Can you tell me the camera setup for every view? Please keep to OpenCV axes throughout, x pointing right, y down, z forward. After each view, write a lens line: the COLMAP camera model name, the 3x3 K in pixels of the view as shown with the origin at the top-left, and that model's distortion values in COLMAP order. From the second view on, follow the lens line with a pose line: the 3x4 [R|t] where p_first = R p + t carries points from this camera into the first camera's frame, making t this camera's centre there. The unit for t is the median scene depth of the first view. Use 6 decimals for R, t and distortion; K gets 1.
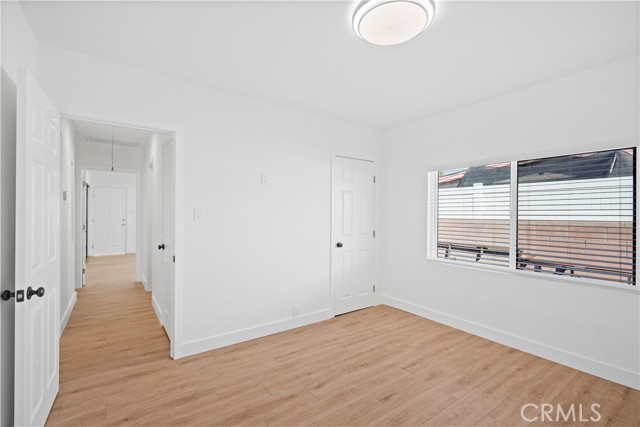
lens RADIAL K [[291.4, 0, 319.9], [0, 291.4, 214.0], [0, 0, 1]] dist [-0.001090, 0.000690]
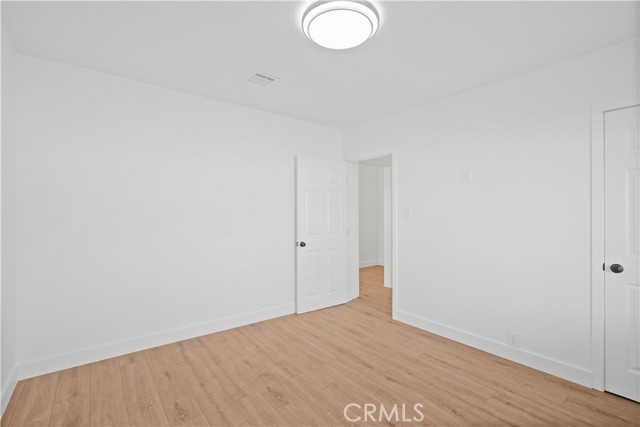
lens RADIAL K [[291.4, 0, 320.7], [0, 291.4, 213.9], [0, 0, 1]] dist [-0.001090, 0.000690]
pose [[0.044770, 0.000414, -0.998997, 0.848626], [-0.000146, 1.000000, 0.000408, 0.001223], [0.998997, 0.000128, 0.044770, 0.583914]]
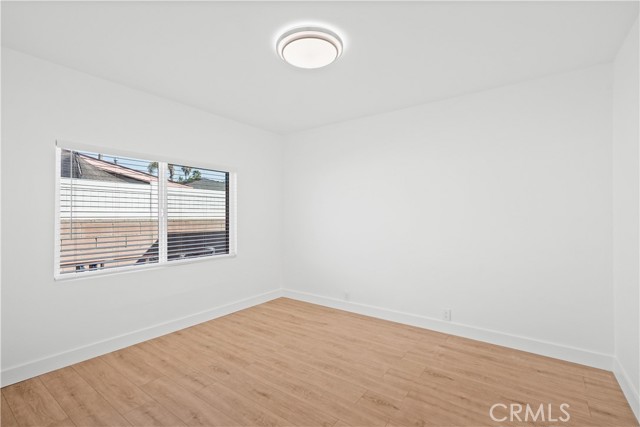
lens RADIAL K [[291.4, 0, 321.8], [0, 291.4, 213.2], [0, 0, 1]] dist [-0.001090, 0.000690]
pose [[-0.324615, -0.001827, 0.945845, -0.612268], [-0.007463, 0.999972, -0.000630, 0.004436], [-0.945817, -0.007263, -0.324619, 0.891474]]
